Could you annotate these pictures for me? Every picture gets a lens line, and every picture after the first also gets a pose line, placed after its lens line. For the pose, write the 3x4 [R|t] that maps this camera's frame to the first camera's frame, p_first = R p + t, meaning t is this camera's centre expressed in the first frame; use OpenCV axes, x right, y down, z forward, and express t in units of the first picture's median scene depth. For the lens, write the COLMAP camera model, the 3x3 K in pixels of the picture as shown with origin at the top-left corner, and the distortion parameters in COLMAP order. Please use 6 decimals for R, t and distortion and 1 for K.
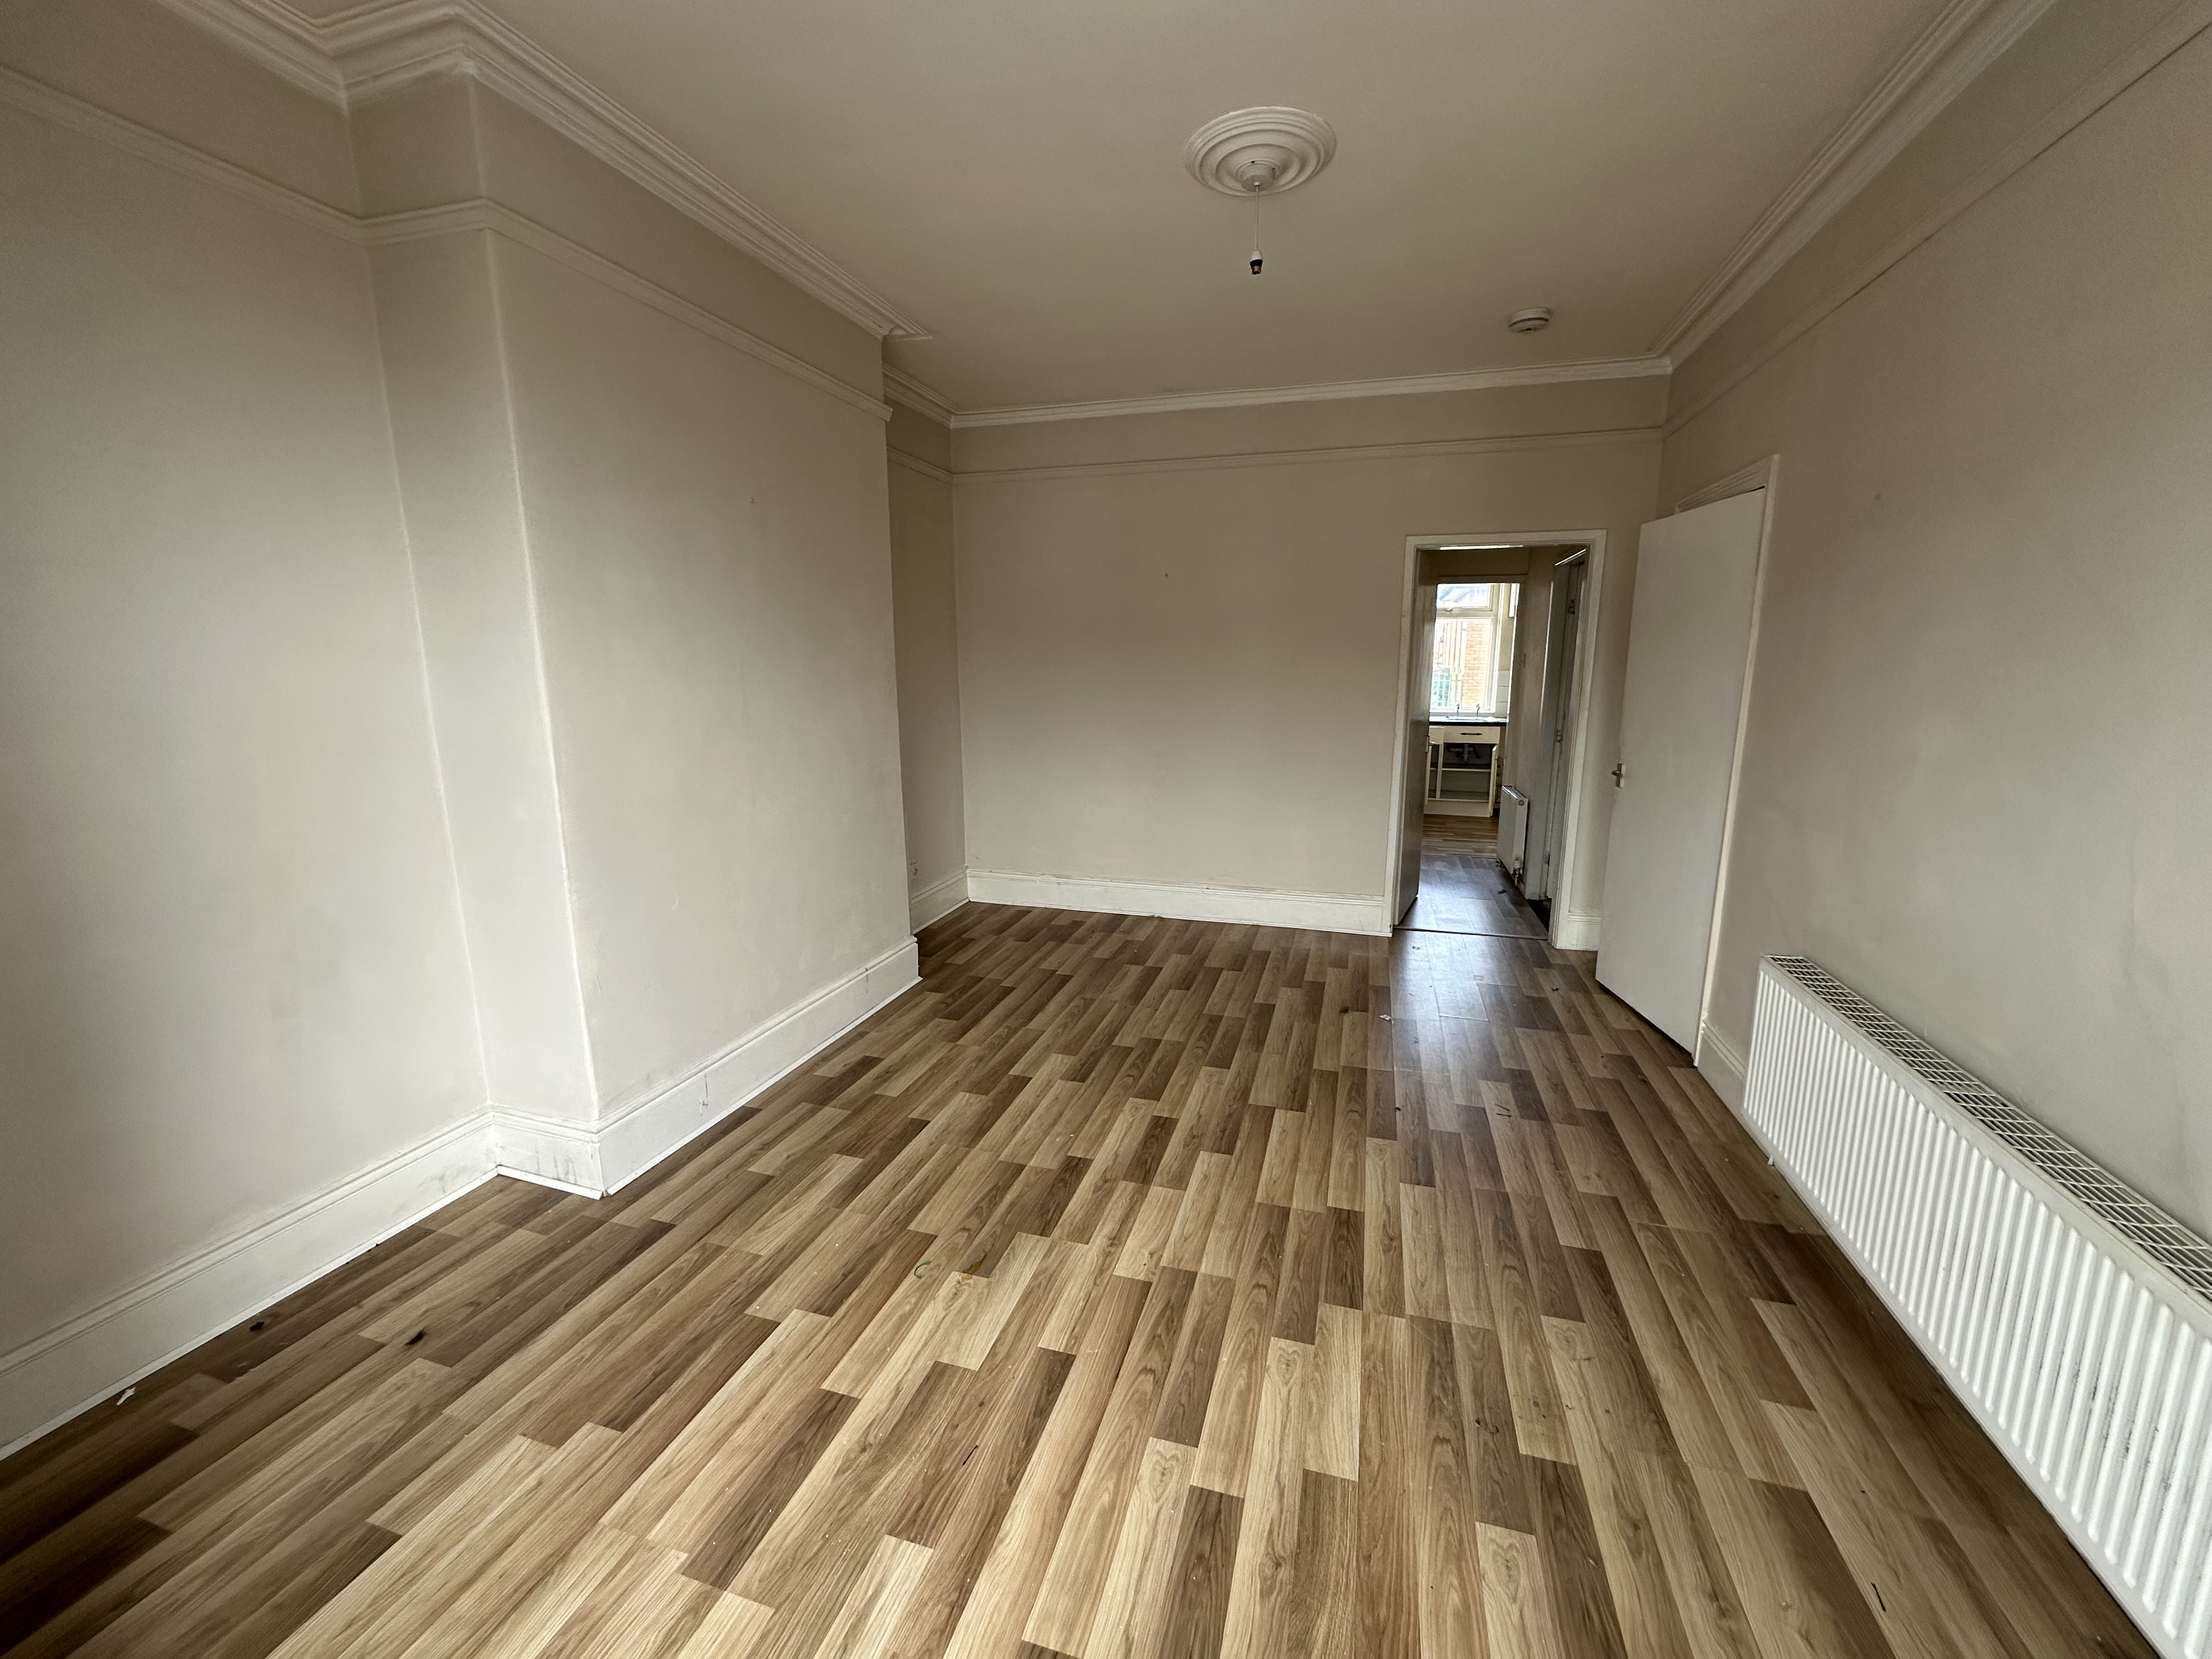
lens RADIAL K [[892.0, 0, 1103.2], [0, 892.0, 816.6], [0, 0, 1]] dist [-0.002439, 0.000092]
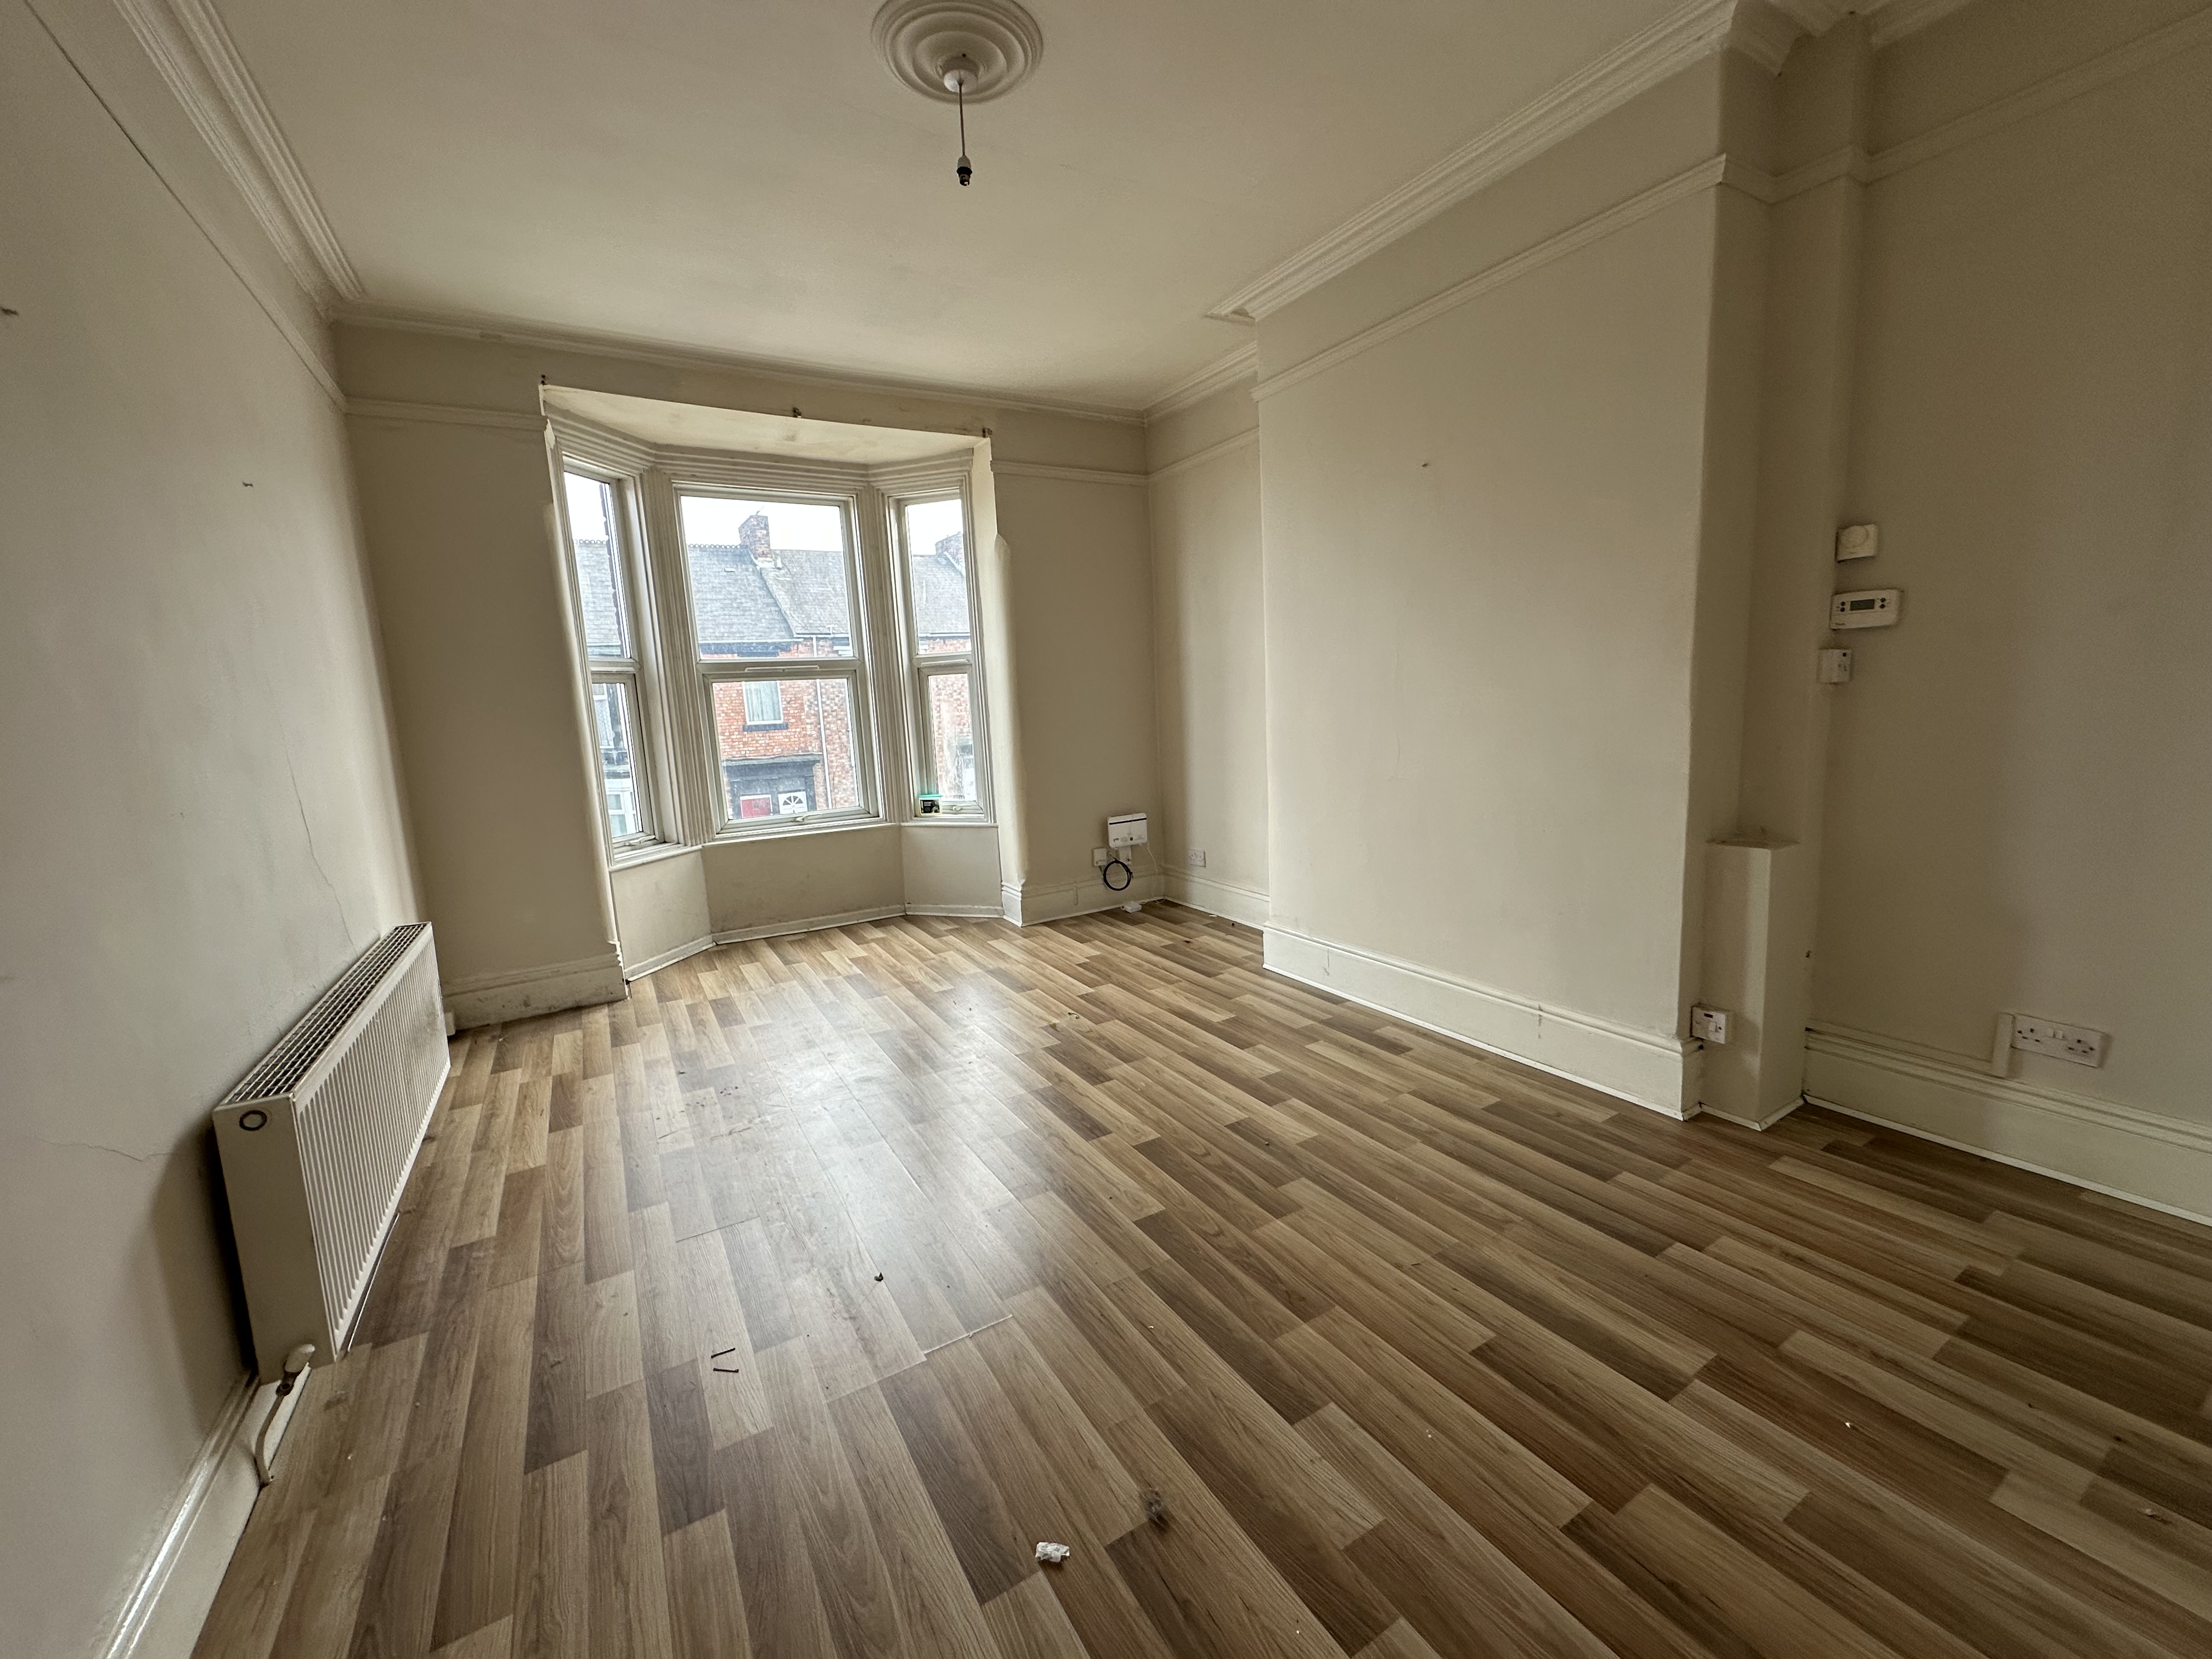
lens RADIAL K [[892.0, 0, 1108.7], [0, 892.0, 816.3], [0, 0, 1]] dist [-0.002439, 0.000092]
pose [[-0.678649, 0.131209, -0.722648, 0.649674], [-0.077813, 0.965531, 0.248384, -0.187456], [0.730330, 0.224797, -0.645047, 1.473594]]
